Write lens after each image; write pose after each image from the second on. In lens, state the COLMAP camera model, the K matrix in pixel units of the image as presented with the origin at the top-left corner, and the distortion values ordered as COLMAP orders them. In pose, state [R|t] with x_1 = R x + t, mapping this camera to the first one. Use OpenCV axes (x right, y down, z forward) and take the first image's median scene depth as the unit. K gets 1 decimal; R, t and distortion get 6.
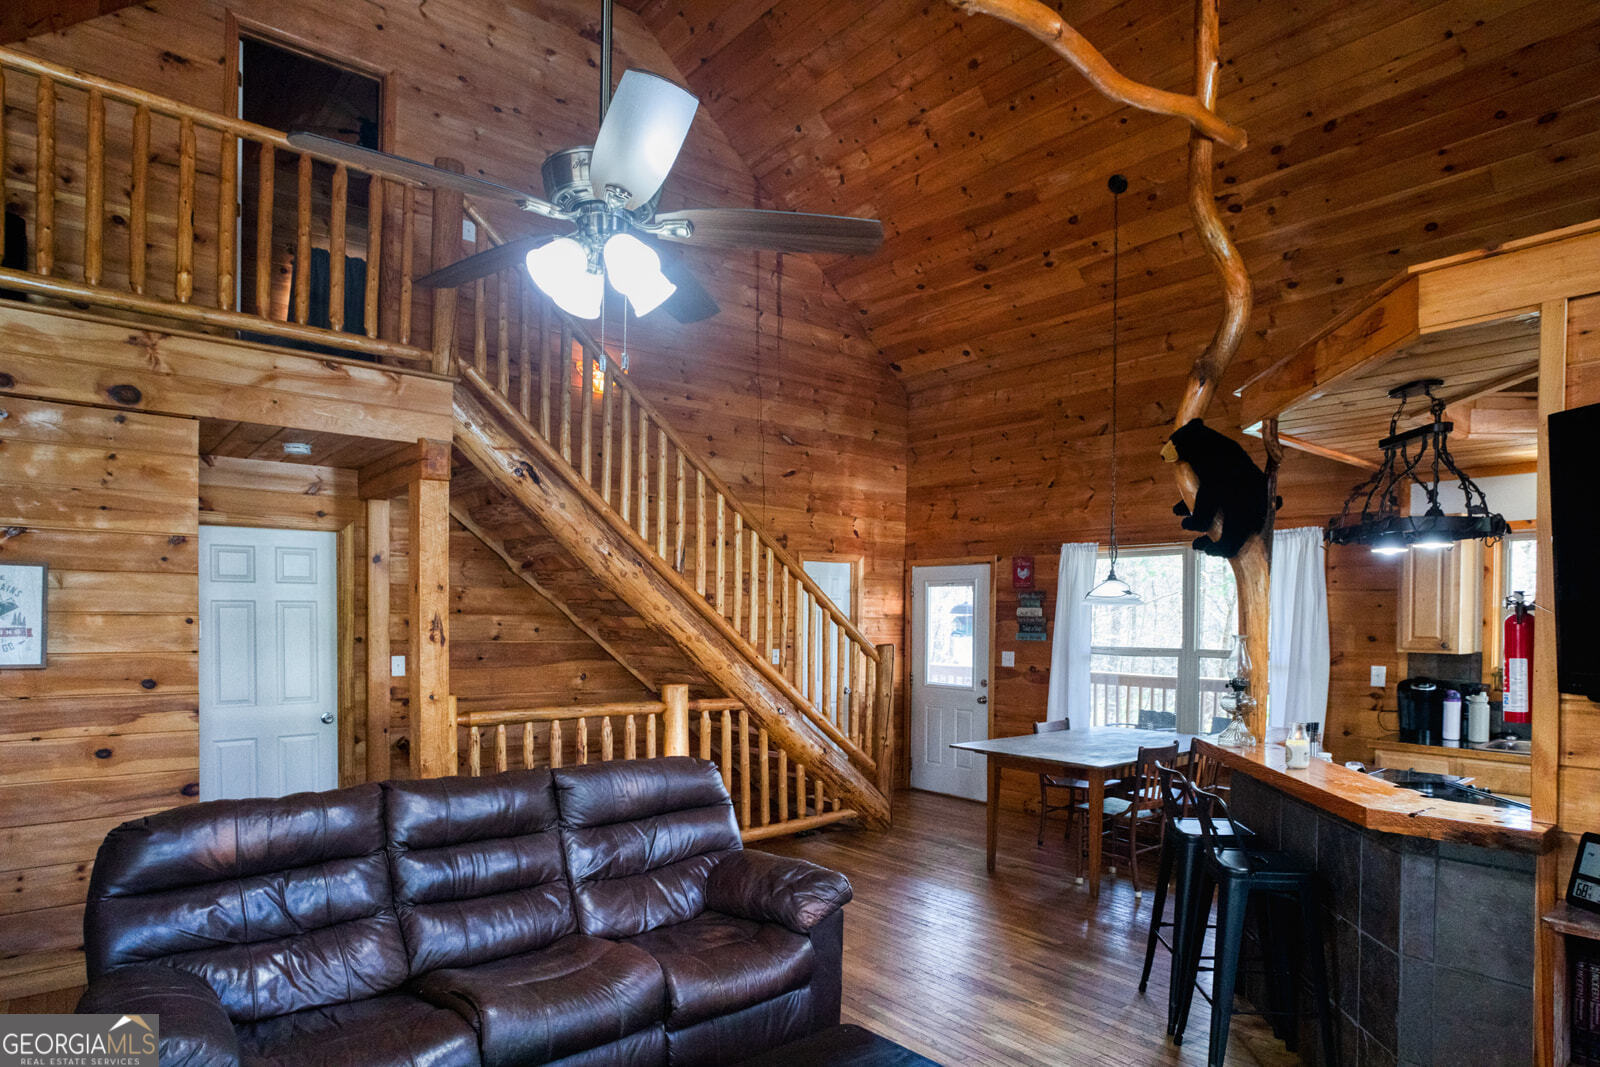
lens RADIAL K [[975.1, 0, 866.2], [0, 975.1, 627.4], [0, 0, 1]] dist [-0.023754, 0.005334]
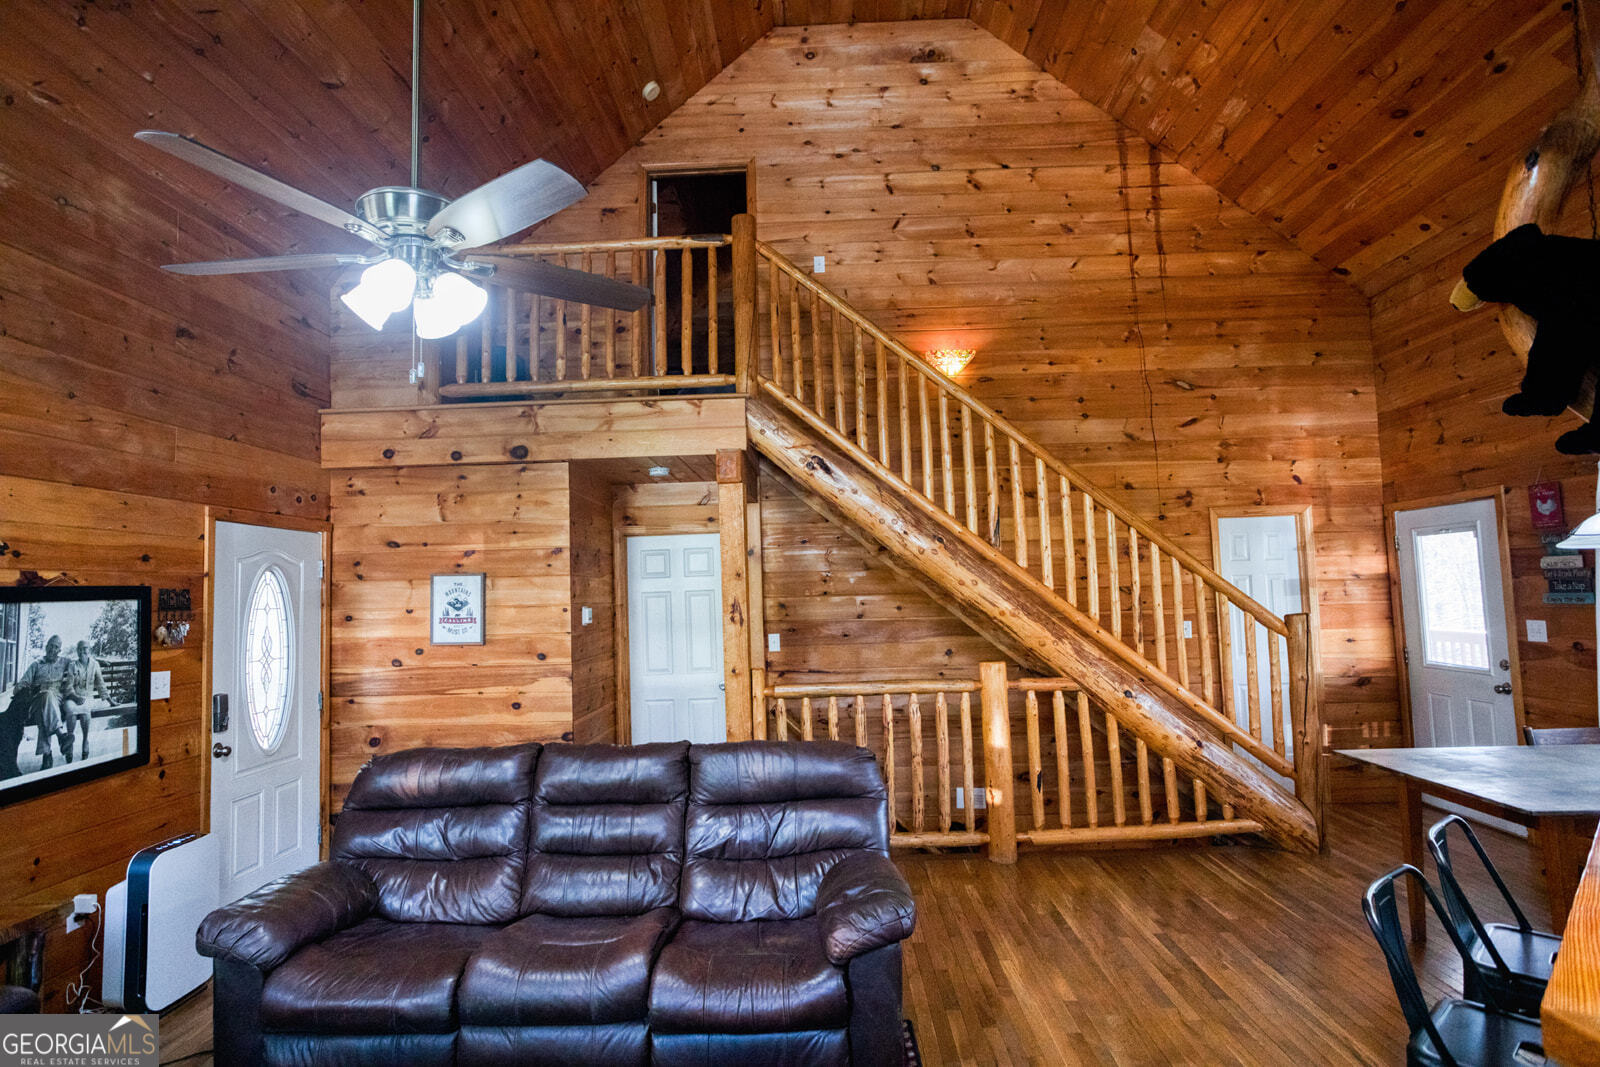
lens RADIAL K [[888.2, 0, 826.3], [0, 888.2, 529.4], [0, 0, 1]] dist [-0.049252, 0.034281]
pose [[0.710917, -0.084321, -0.698203, 0.315685], [0.028939, 0.995453, -0.090753, 0.003049], [0.702680, 0.044312, 0.710124, 0.271040]]
